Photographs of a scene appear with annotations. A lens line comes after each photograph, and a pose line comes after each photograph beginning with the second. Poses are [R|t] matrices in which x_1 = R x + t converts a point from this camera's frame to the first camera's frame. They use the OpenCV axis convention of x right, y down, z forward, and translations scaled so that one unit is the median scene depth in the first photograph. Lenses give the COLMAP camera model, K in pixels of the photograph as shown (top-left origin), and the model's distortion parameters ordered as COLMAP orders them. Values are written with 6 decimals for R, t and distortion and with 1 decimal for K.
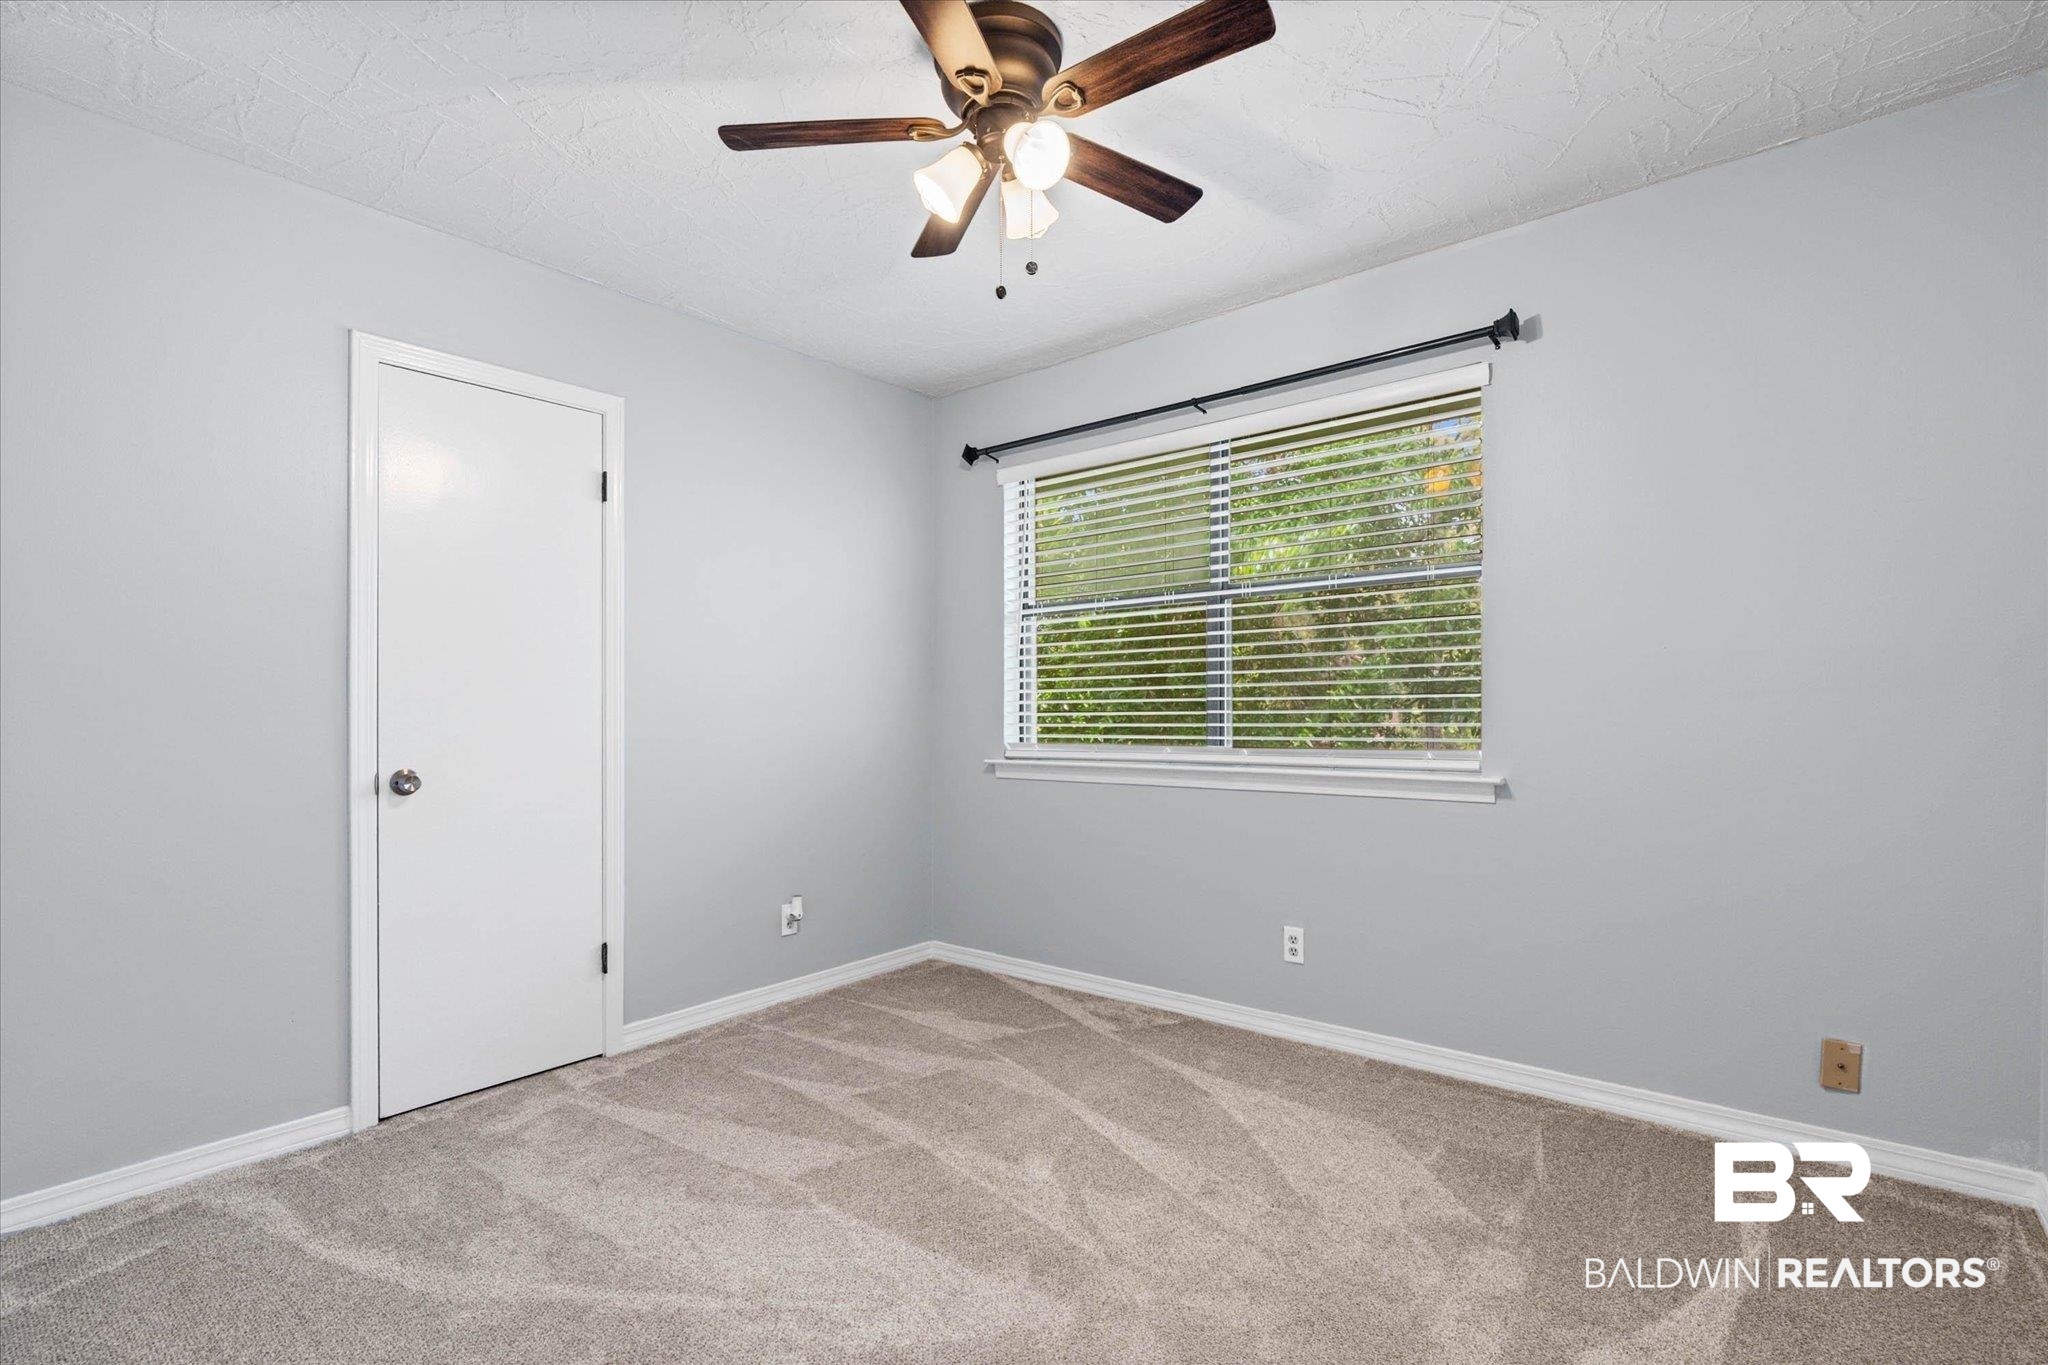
lens RADIAL K [[936.8, 0, 1033.7], [0, 936.8, 708.3], [0, 0, 1]] dist [-0.005995, -0.000137]
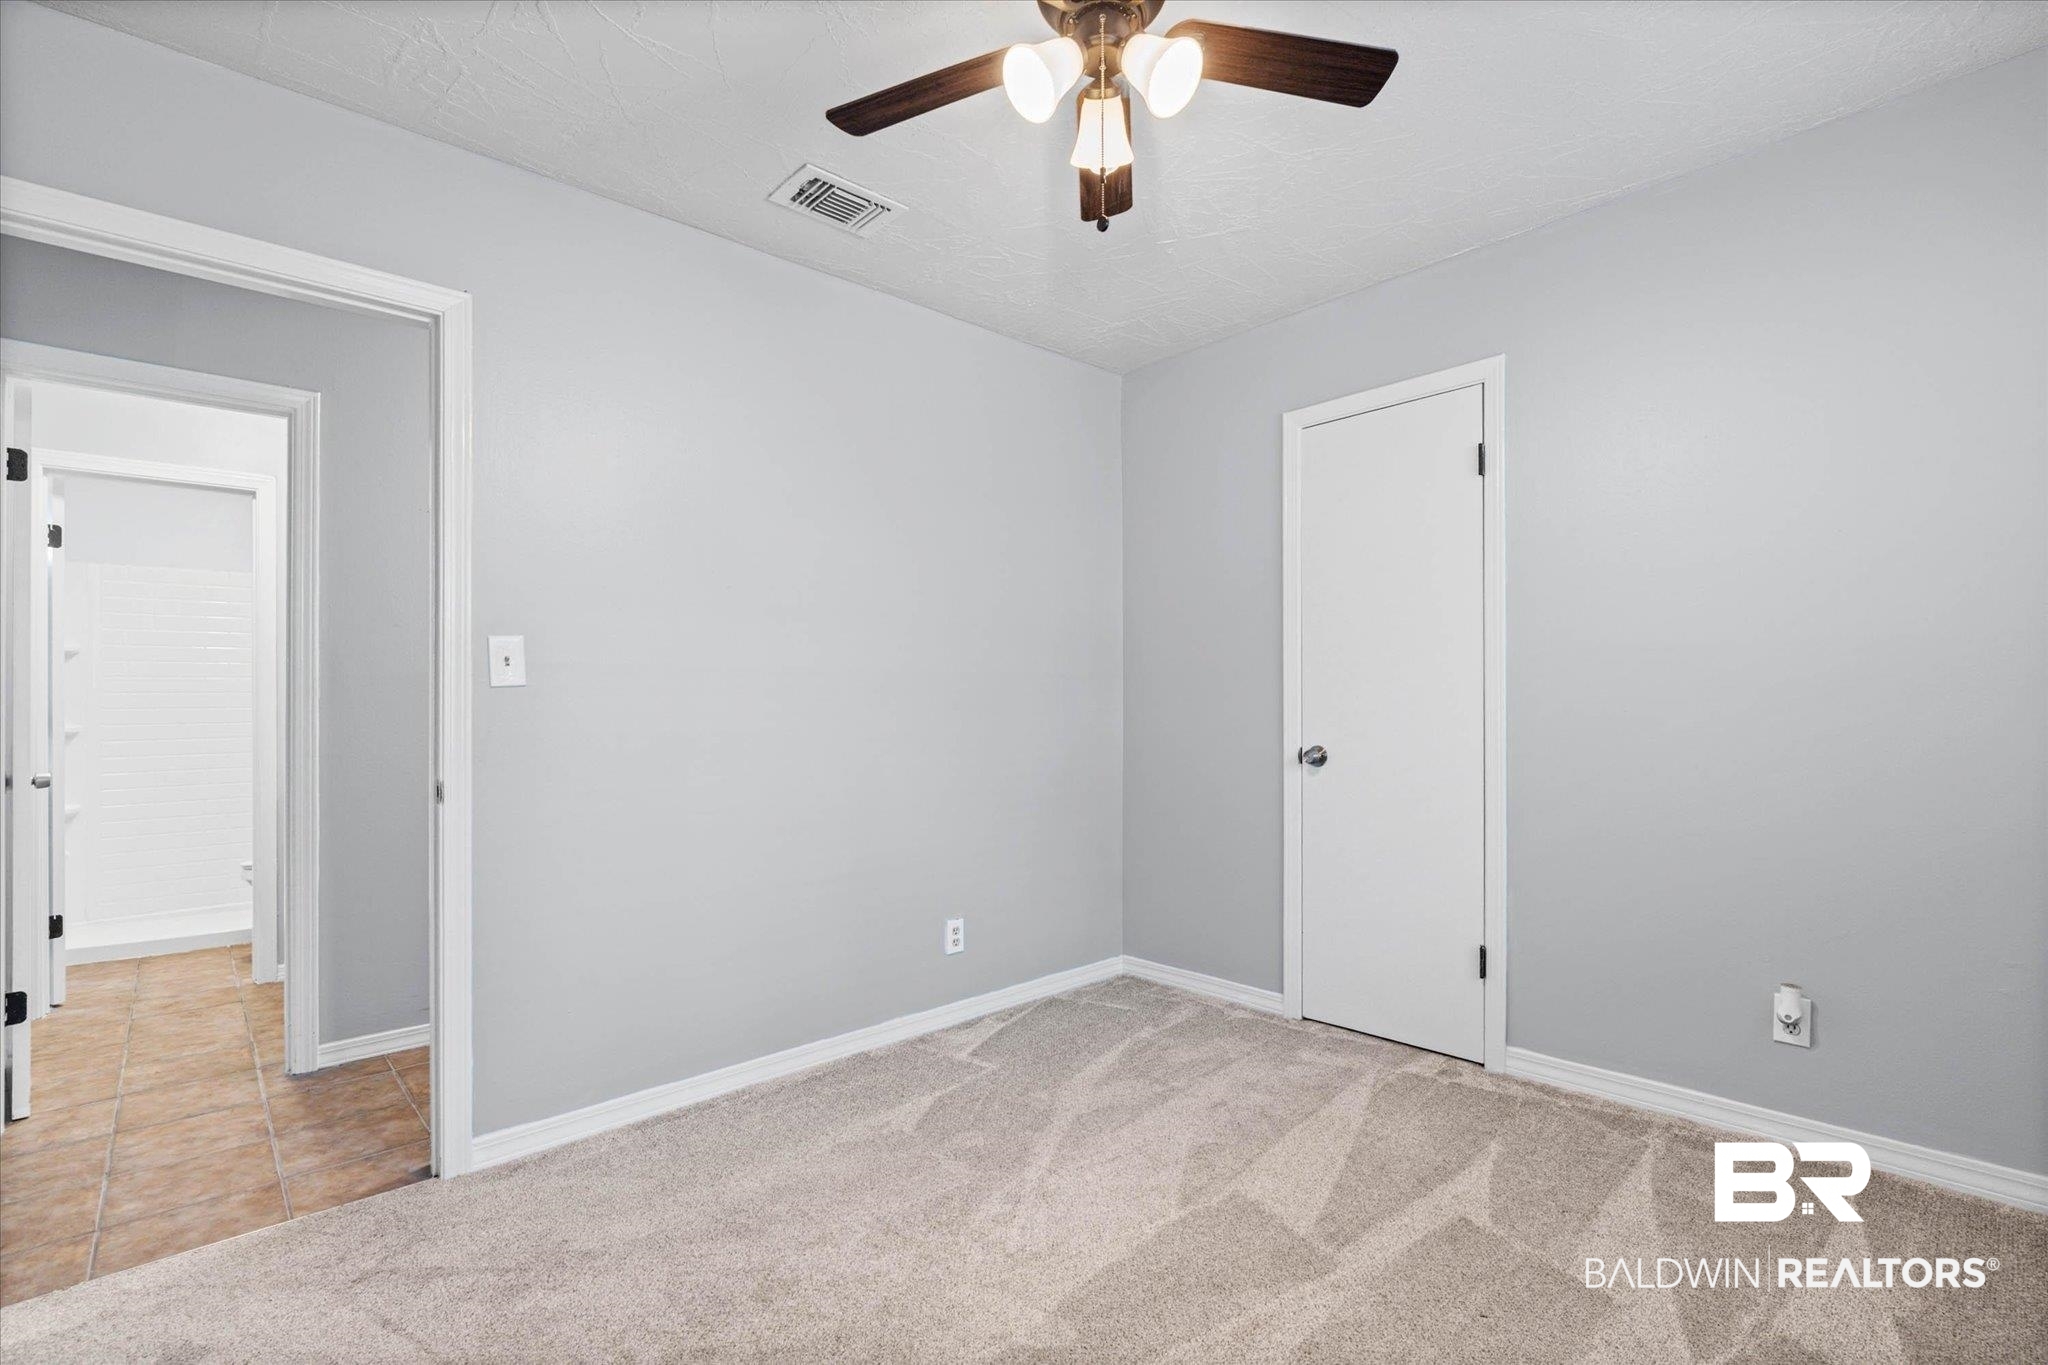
lens RADIAL K [[919.1, 0, 1024.0], [0, 919.1, 682.5], [0, 0, 1]] dist [-0.000662, 0.000026]
pose [[-0.125404, -0.016373, -0.991971, 0.603045], [0.010128, 0.999791, -0.017782, -0.001139], [0.992054, -0.012277, -0.125212, 0.775674]]
